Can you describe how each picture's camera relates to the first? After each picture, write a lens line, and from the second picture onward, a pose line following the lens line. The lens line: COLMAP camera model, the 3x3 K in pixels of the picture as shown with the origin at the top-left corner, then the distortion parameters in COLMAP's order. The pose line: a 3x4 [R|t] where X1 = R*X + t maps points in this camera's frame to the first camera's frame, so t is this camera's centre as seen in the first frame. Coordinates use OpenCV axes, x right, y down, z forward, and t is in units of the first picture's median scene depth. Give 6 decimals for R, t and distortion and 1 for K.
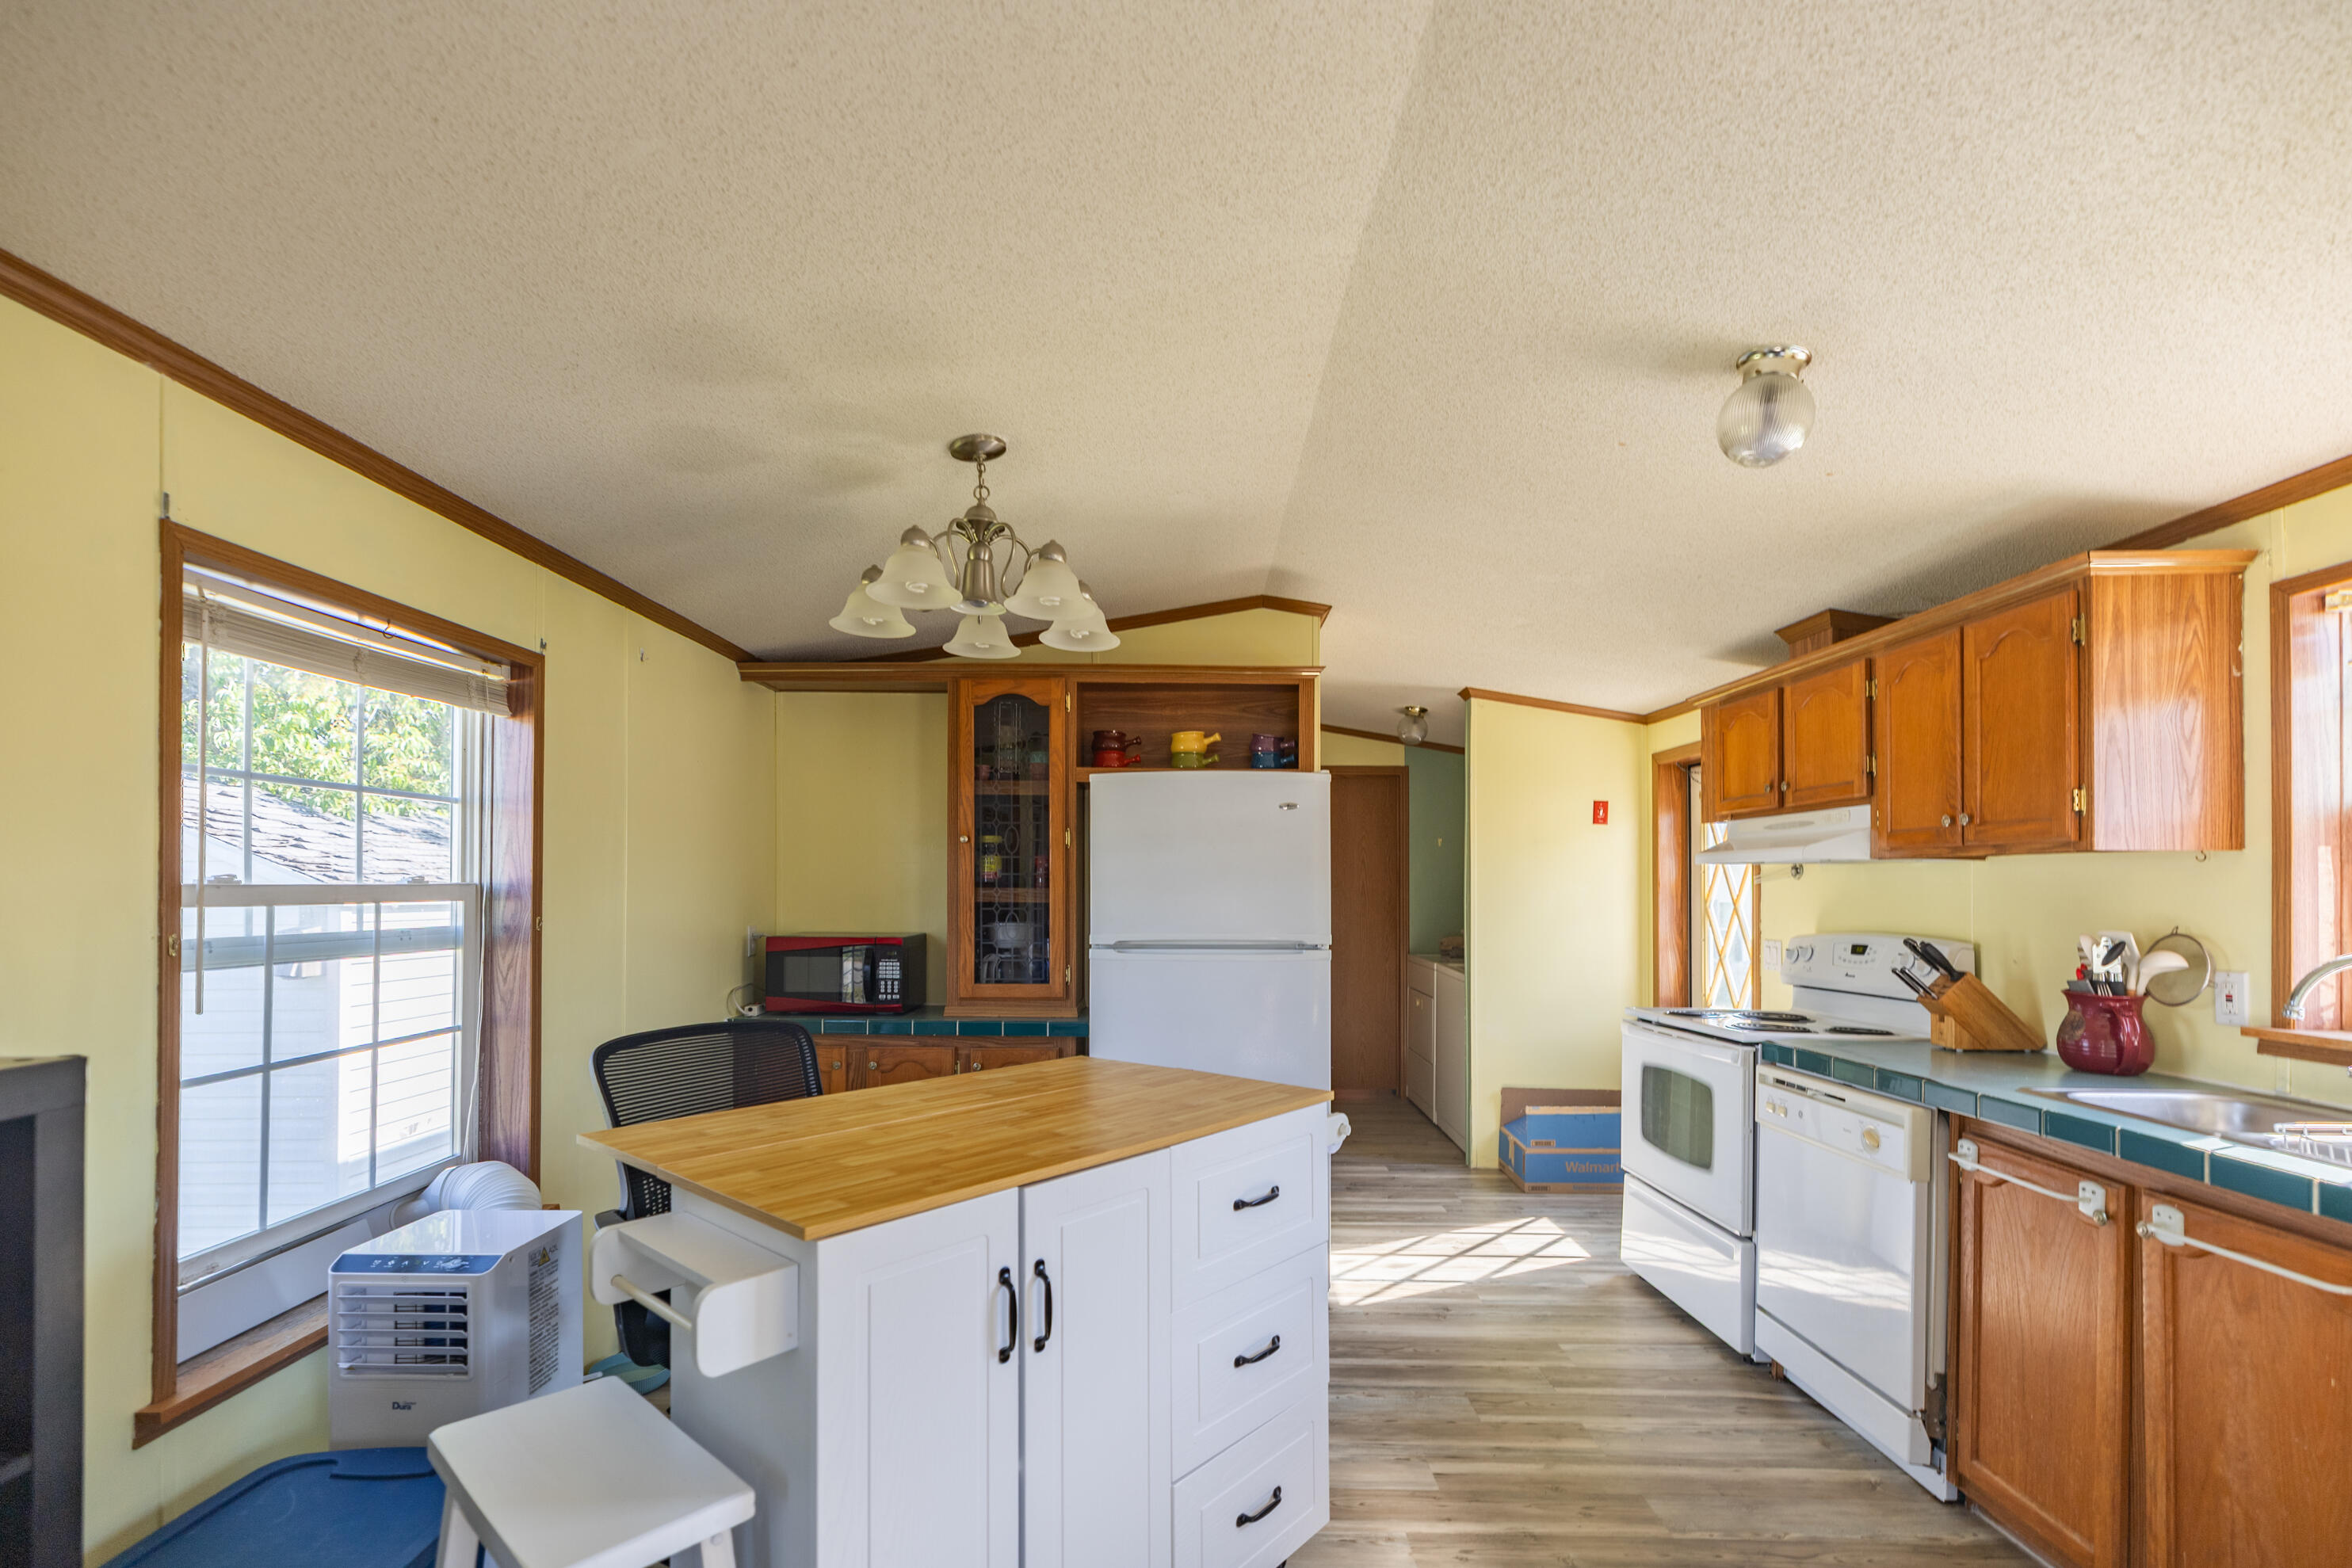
lens RADIAL K [[1028.7, 0, 1105.1], [0, 1028.7, 883.2], [0, 0, 1]] dist [-0.000762, 0.000144]
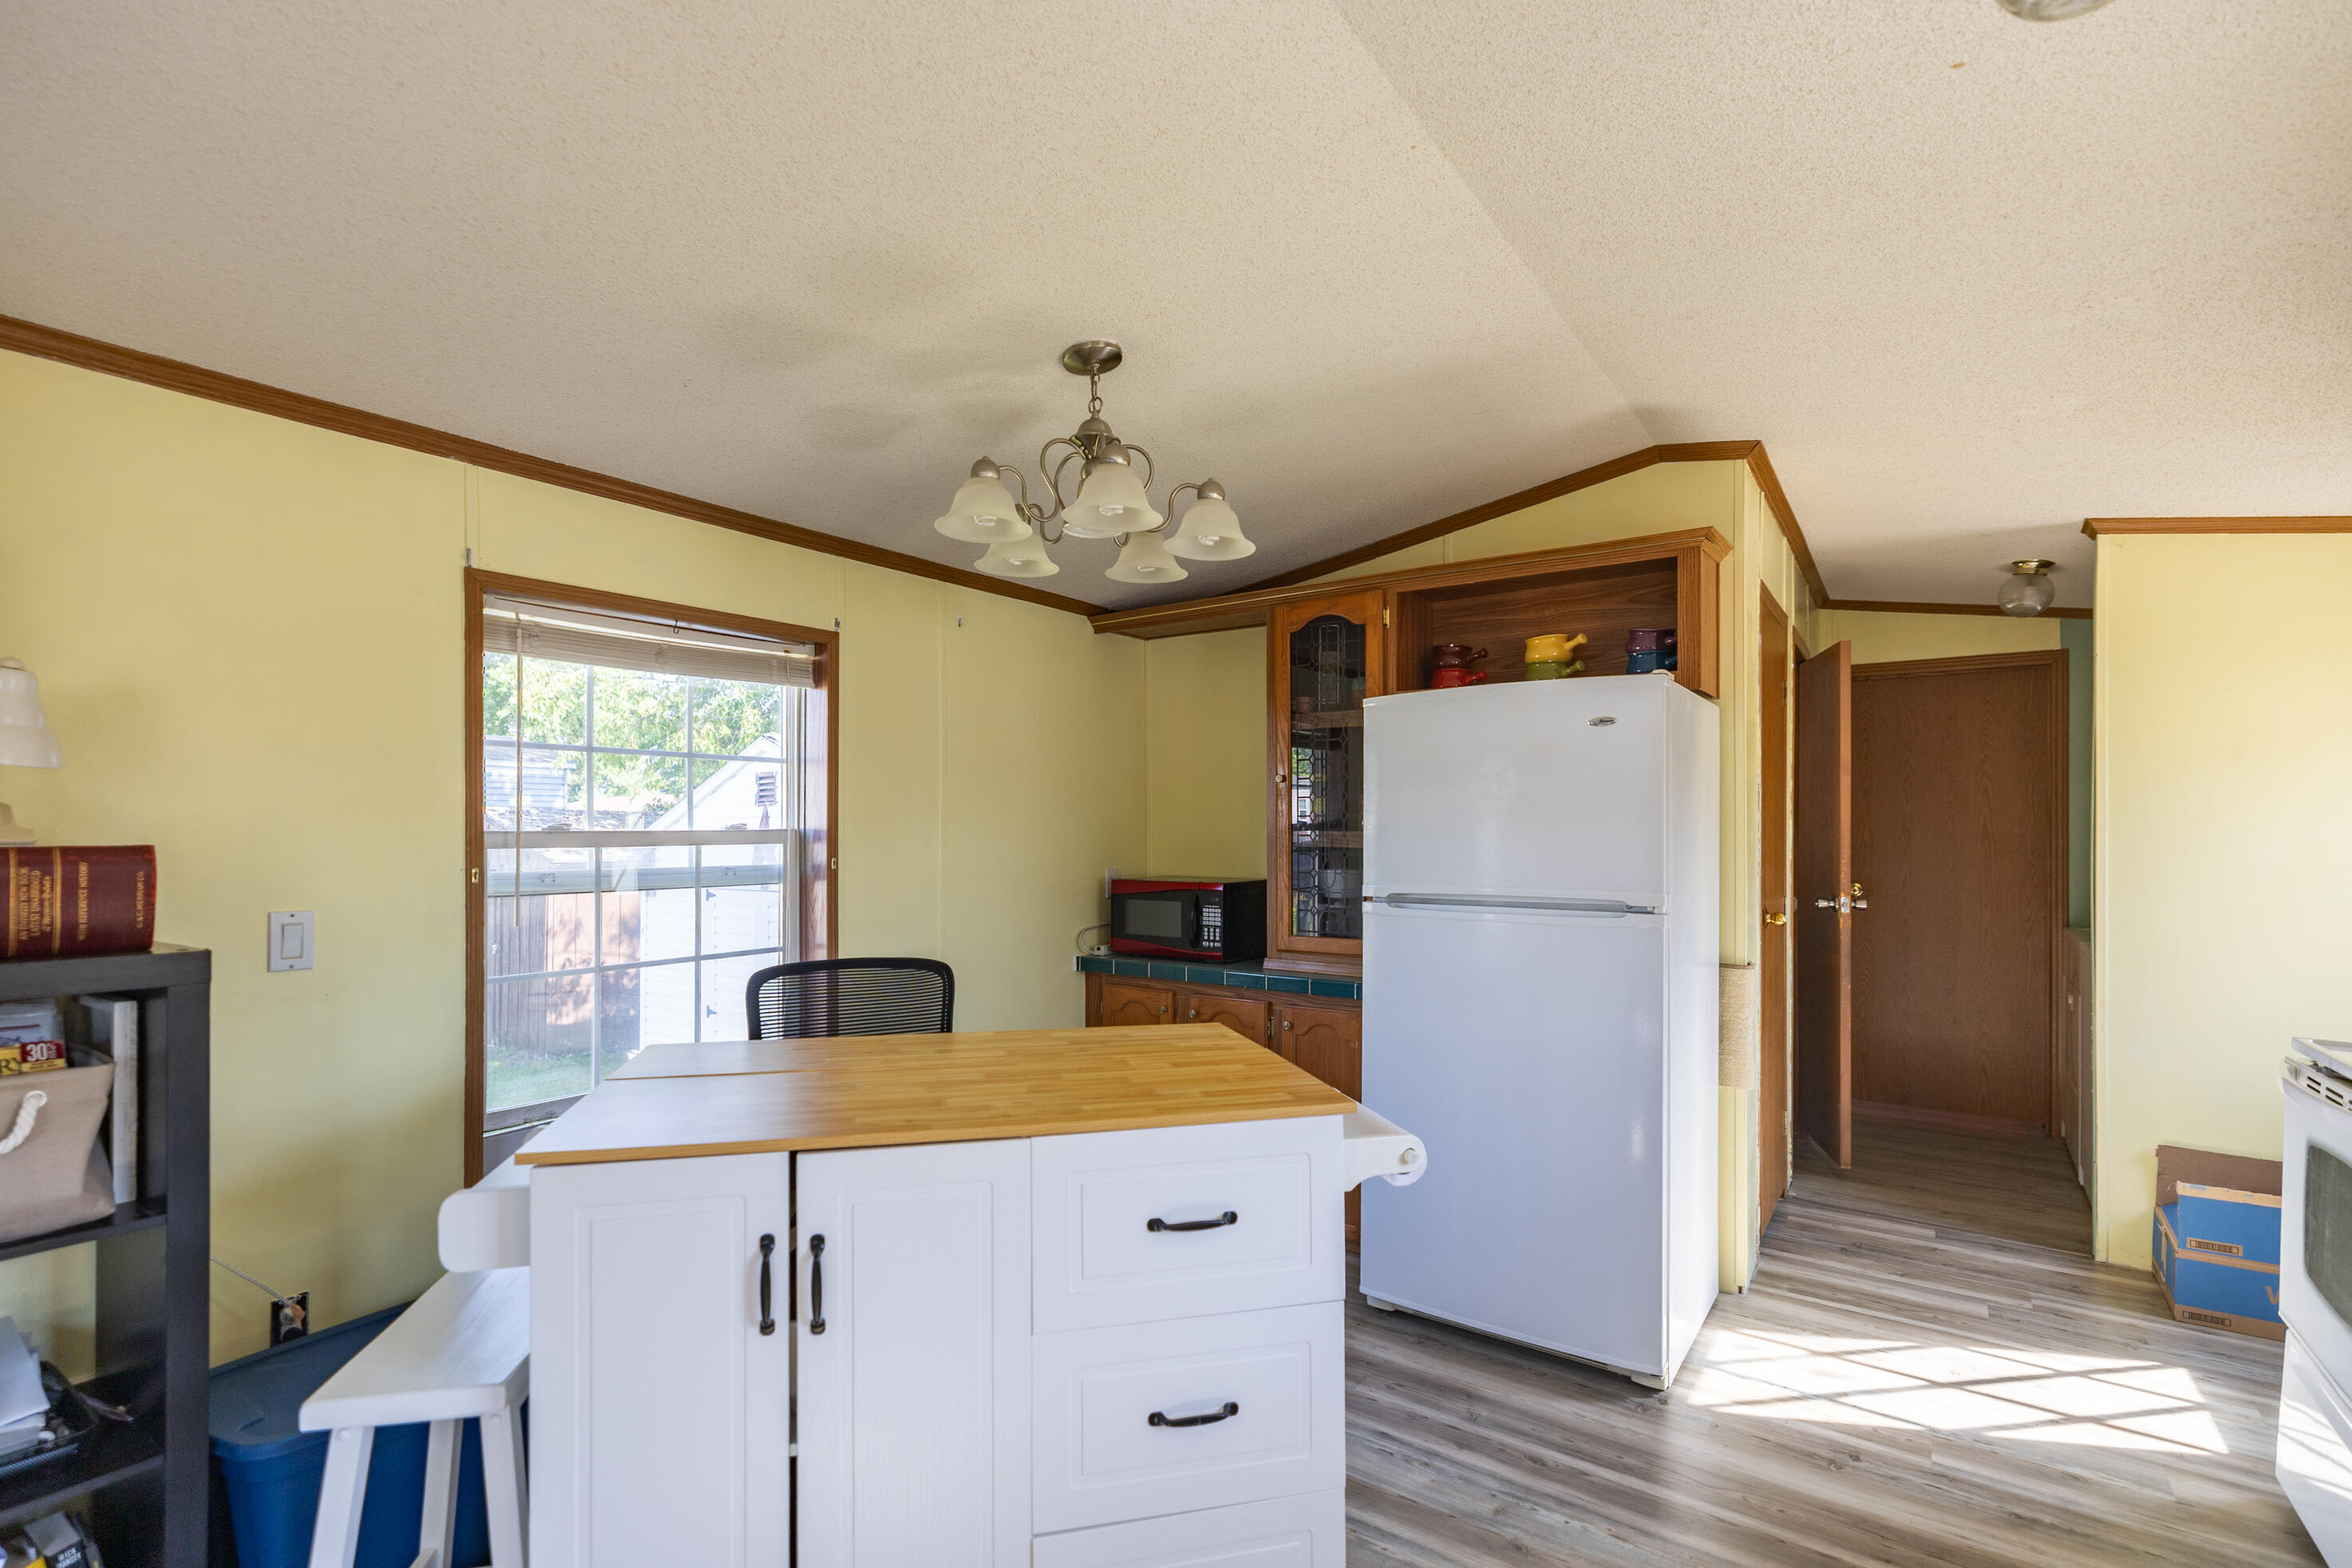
lens RADIAL K [[1036.7, 0, 1159.4], [0, 1036.7, 833.6], [0, 0, 1]] dist [0.002145, 0.000209]
pose [[0.829993, -0.002652, -0.557767, 0.296935], [0.006228, 0.999970, 0.004513, 0.001571], [0.557739, -0.007219, 0.829985, 0.167187]]
